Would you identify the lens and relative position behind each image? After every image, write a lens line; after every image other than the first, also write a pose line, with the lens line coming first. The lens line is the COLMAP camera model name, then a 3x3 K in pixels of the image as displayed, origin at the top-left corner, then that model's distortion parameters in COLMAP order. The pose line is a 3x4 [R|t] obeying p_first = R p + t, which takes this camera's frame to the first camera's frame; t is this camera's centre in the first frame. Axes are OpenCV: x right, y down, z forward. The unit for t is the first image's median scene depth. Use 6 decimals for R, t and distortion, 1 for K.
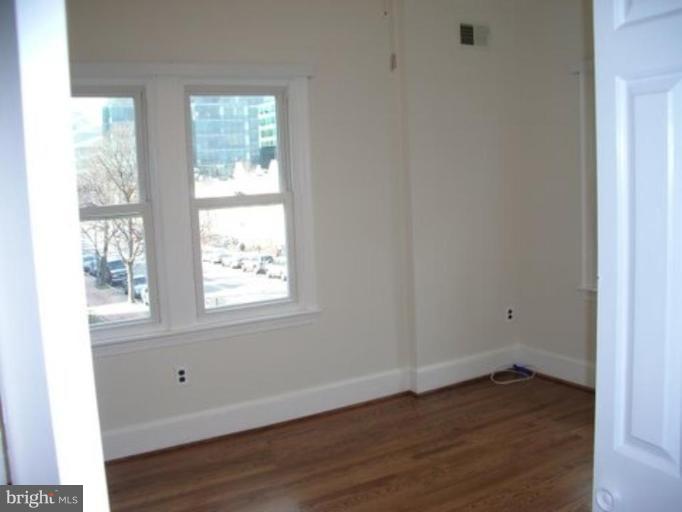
lens RADIAL K [[707.6, 0, 341.0], [0, 707.6, 256.0], [0, 0, 1]] dist [-0.213676, 0.171320]
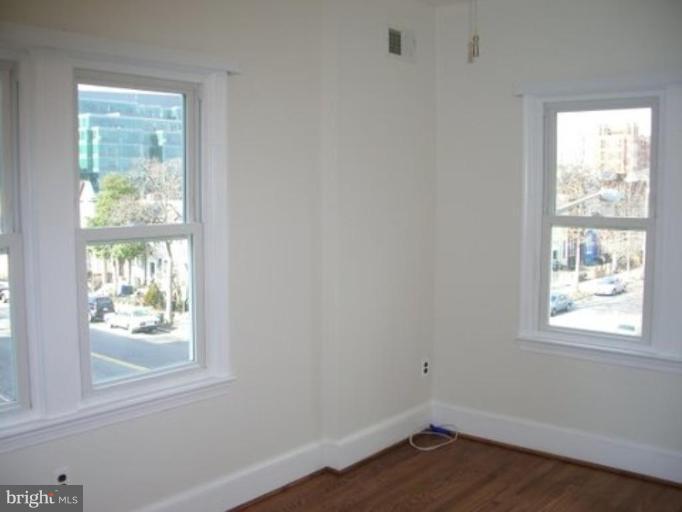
lens RADIAL K [[707.6, 0, 341.0], [0, 707.6, 256.0], [0, 0, 1]] dist [-0.213676, 0.171320]
pose [[0.941652, 0.012507, 0.336356, -0.156644], [0.000643, 0.999241, -0.038953, -0.022072], [-0.336588, 0.036897, 0.940929, 0.211832]]
